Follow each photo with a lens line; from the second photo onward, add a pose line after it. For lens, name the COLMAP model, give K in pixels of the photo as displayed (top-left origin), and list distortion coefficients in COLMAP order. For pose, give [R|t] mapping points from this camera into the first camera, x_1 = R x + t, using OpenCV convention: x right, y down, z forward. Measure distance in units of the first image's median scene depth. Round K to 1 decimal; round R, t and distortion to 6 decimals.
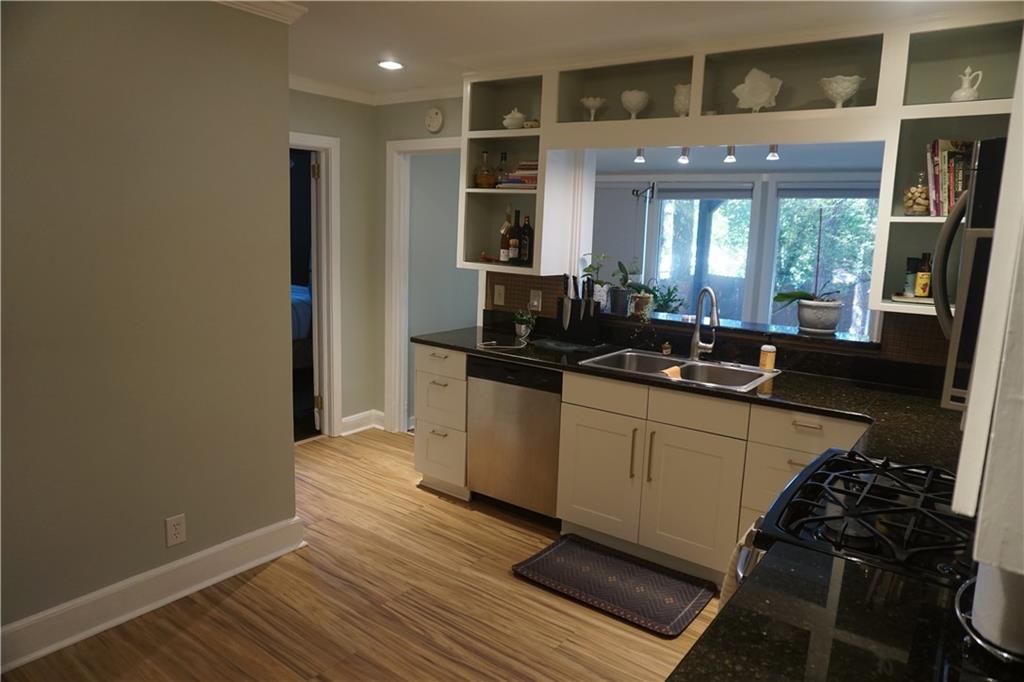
lens RADIAL K [[689.9, 0, 512.0], [0, 689.9, 341.0], [0, 0, 1]] dist [-0.048233, 0.036135]
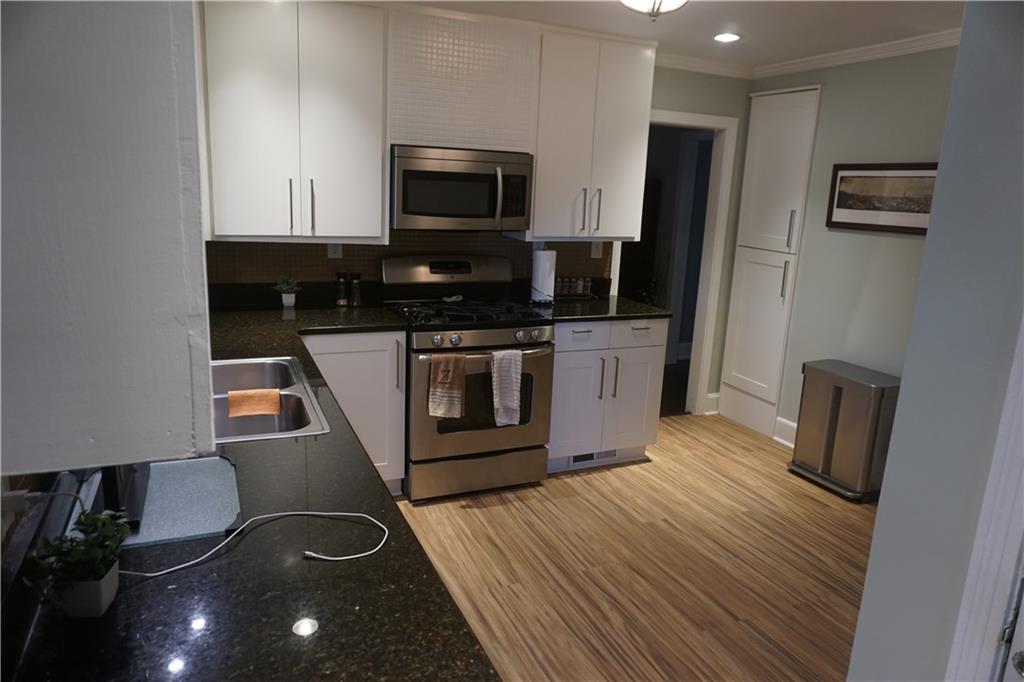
lens RADIAL K [[689.9, 0, 512.0], [0, 689.9, 341.0], [0, 0, 1]] dist [-0.048233, 0.036135]
pose [[-0.873174, -0.175913, 0.454556, -0.265407], [0.006953, 0.928007, 0.372497, -0.234001], [-0.487358, 0.328415, -0.809089, 1.317555]]
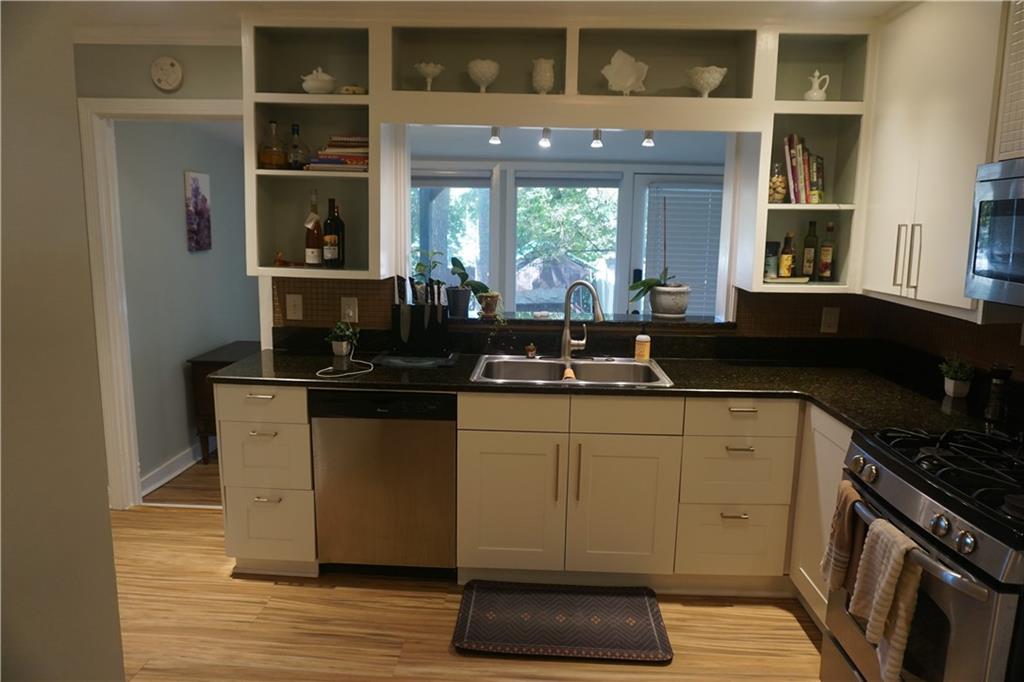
lens RADIAL K [[689.9, 0, 512.0], [0, 689.9, 341.0], [0, 0, 1]] dist [-0.048233, 0.036135]
pose [[0.824620, -0.111469, 0.554596, -0.315064], [0.104034, 0.993555, 0.045010, -0.046940], [-0.556038, 0.020581, 0.830902, 0.266151]]
